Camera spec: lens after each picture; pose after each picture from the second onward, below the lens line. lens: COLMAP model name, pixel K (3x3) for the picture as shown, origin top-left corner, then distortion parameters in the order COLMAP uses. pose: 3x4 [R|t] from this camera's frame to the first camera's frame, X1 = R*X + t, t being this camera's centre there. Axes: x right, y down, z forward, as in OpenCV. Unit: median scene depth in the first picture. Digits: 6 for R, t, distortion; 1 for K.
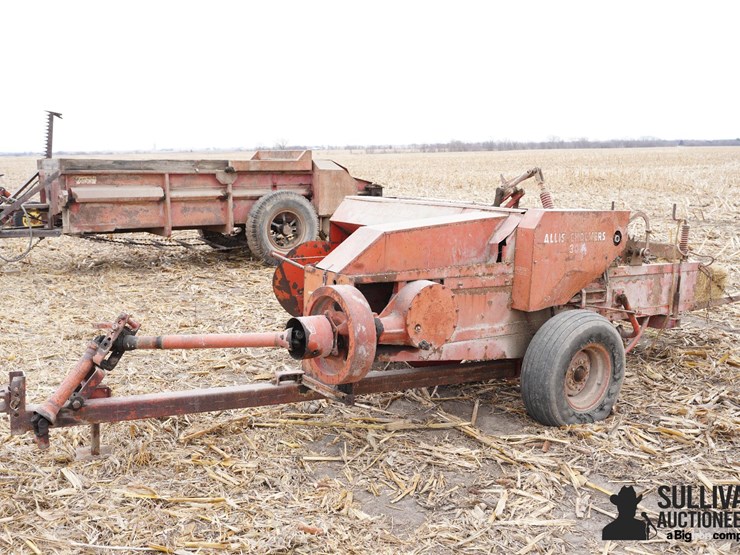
lens RADIAL K [[736.9, 0, 372.4], [0, 736.9, 276.2], [0, 0, 1]] dist [-0.028093, 0.000000]
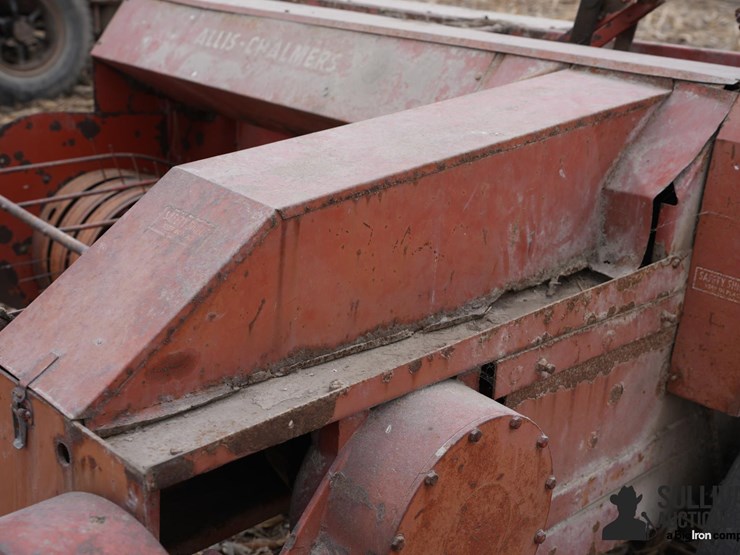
lens RADIAL K [[1005.5, 0, 377.9], [0, 1005.5, 269.6], [0, 0, 1]] dist [0.123412, 0.000000]
pose [[0.985605, -0.031877, 0.166030, -0.004540], [-0.001490, 0.980387, 0.197076, -0.078117], [-0.169056, -0.194486, 0.966227, 0.501310]]
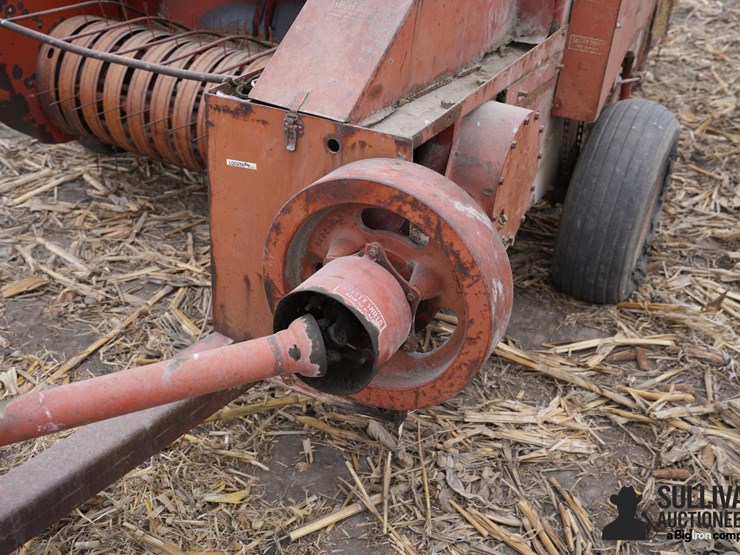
lens RADIAL K [[782.7, 0, 375.2], [0, 782.7, 283.4], [0, 0, 1]] dist [0.025423, 0.000000]
pose [[0.881077, -0.214205, 0.421686, -0.158263], [0.031518, 0.916175, 0.399537, -0.063830], [-0.471921, -0.338733, 0.813972, 0.457107]]
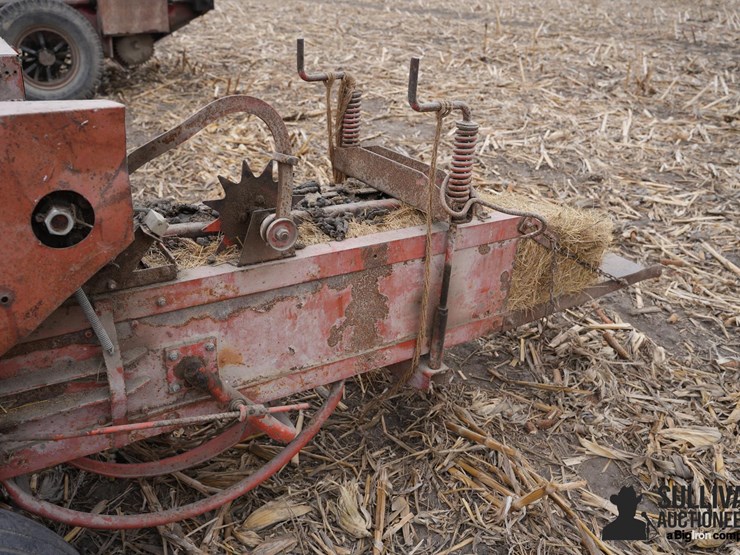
lens RADIAL K [[671.1, 0, 365.3], [0, 671.1, 276.9], [0, 0, 1]] dist [-0.096282, 0.070513]
pose [[0.998415, 0.030933, -0.047025, 0.397340], [-0.016087, 0.957424, 0.288236, -0.088589], [0.053938, -0.287022, 0.956404, 0.688898]]
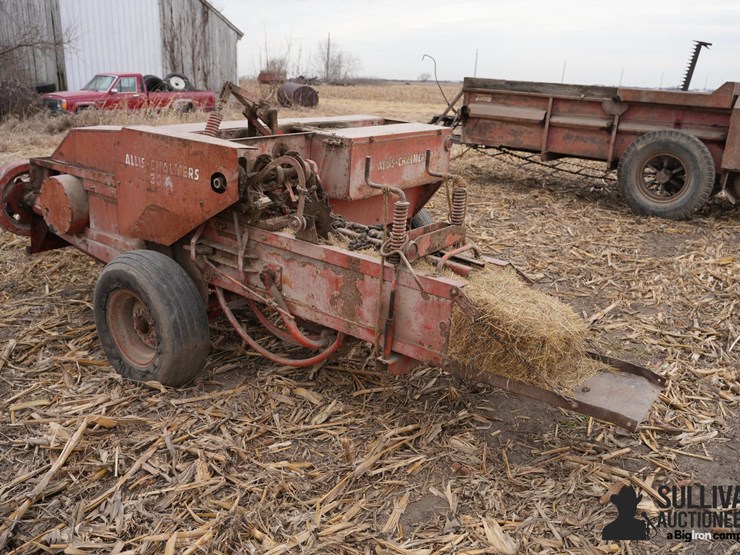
lens RADIAL K [[671.1, 0, 371.1], [0, 671.1, 279.5], [0, 0, 1]] dist [-0.096282, 0.070513]
pose [[0.326066, 0.294011, -0.898464, 0.880071], [-0.189360, 0.951458, 0.242632, -0.130915], [0.926188, 0.091019, 0.365912, 0.801407]]
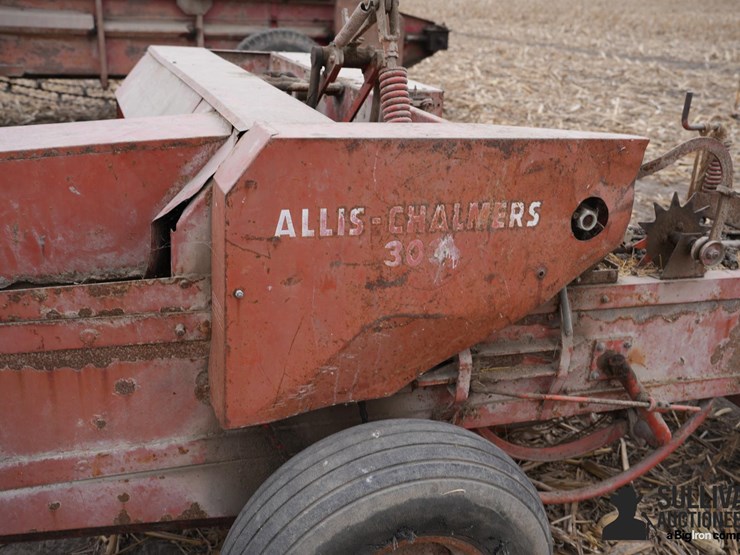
lens RADIAL K [[782.7, 0, 370.7], [0, 782.7, 285.1], [0, 0, 1]] dist [0.025423, 0.000000]
pose [[0.964038, 0.121562, -0.236331, 0.287408], [-0.071934, 0.975417, 0.208296, -0.079597], [0.255843, -0.183805, 0.949084, 0.550154]]
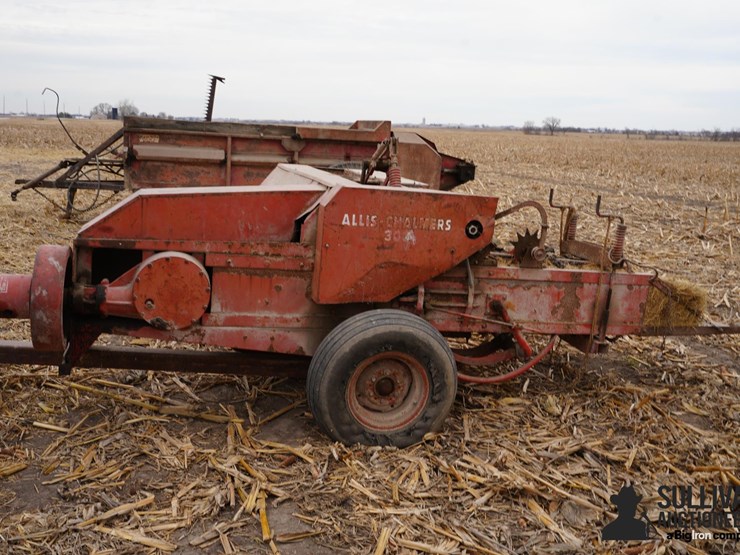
lens RADIAL K [[763.9, 0, 374.0], [0, 763.9, 276.2], [0, 0, 1]] dist [-0.006255, 0.000000]
pose [[0.937518, 0.109248, -0.330339, 0.453301], [-0.102415, 0.994013, 0.038075, -0.018992], [0.332521, -0.001864, 0.943094, 0.151780]]
